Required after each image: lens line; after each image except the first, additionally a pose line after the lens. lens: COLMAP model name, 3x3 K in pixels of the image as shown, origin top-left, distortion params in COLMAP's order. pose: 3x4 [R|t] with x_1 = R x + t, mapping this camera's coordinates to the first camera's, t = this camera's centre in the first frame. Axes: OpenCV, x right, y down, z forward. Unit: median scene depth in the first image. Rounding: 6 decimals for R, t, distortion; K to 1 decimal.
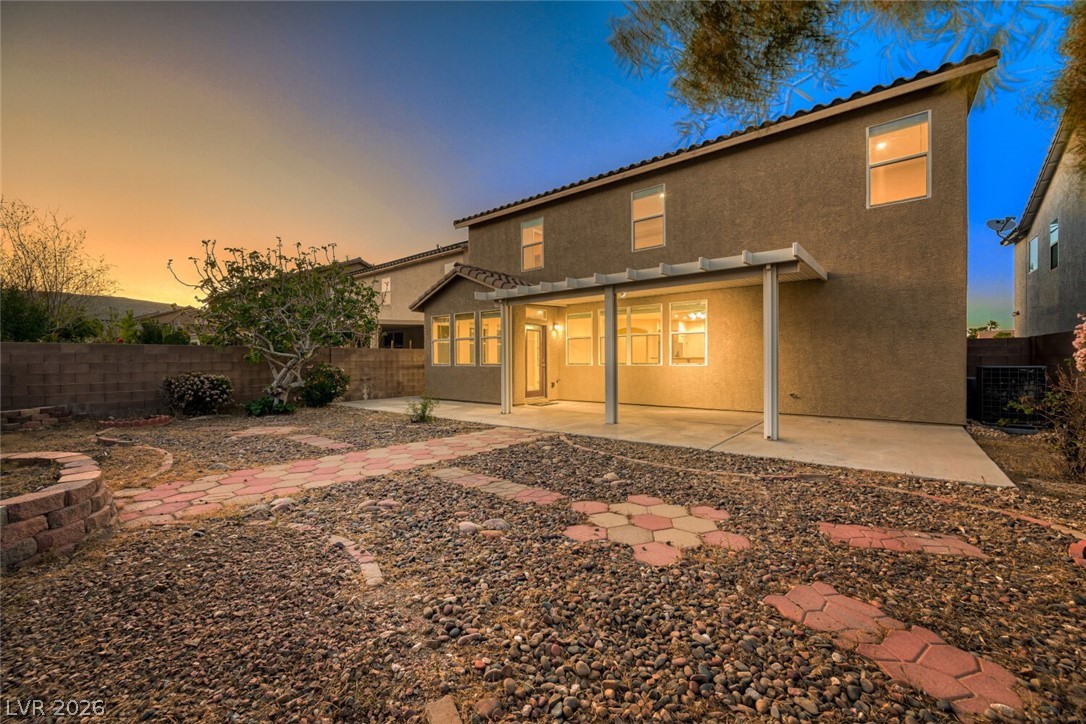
lens RADIAL K [[430.2, 0, 543.0], [0, 430.2, 362.0], [0, 0, 1]] dist [0.000091, -0.000020]
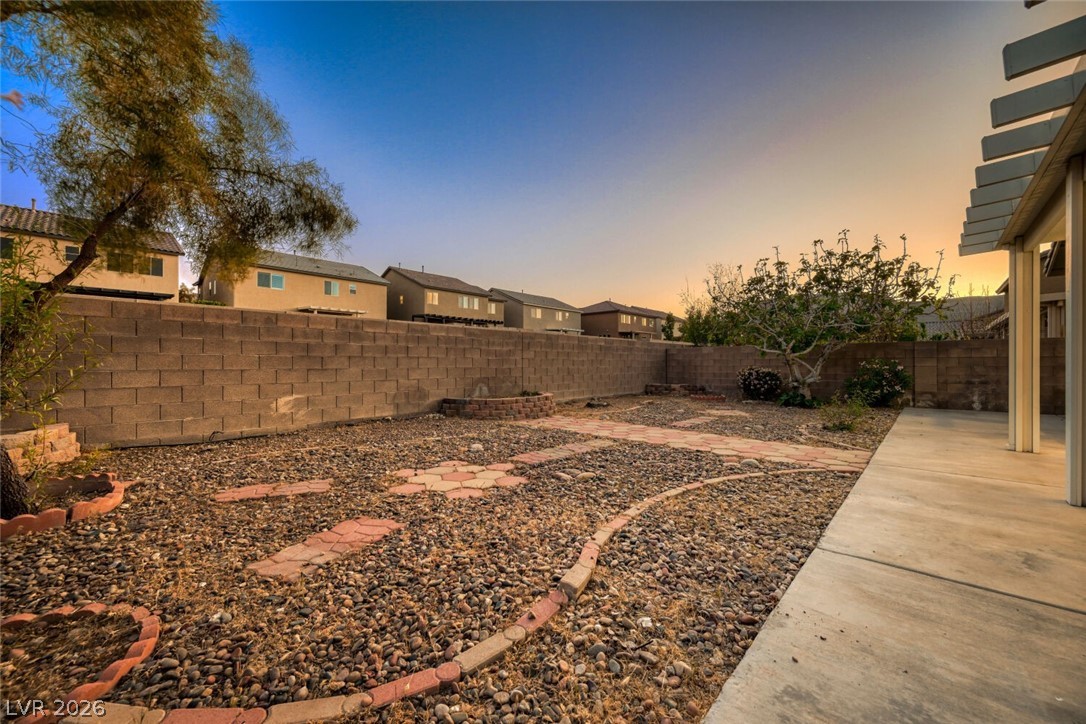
lens RADIAL K [[422.3, 0, 544.7], [0, 422.3, 361.8], [0, 0, 1]] dist [-0.002055, -0.000157]
pose [[-0.067255, 0.003627, -0.997729, 0.447924], [-0.003147, 0.999988, 0.003848, 0.006138], [0.997731, 0.003399, -0.067243, 0.400064]]
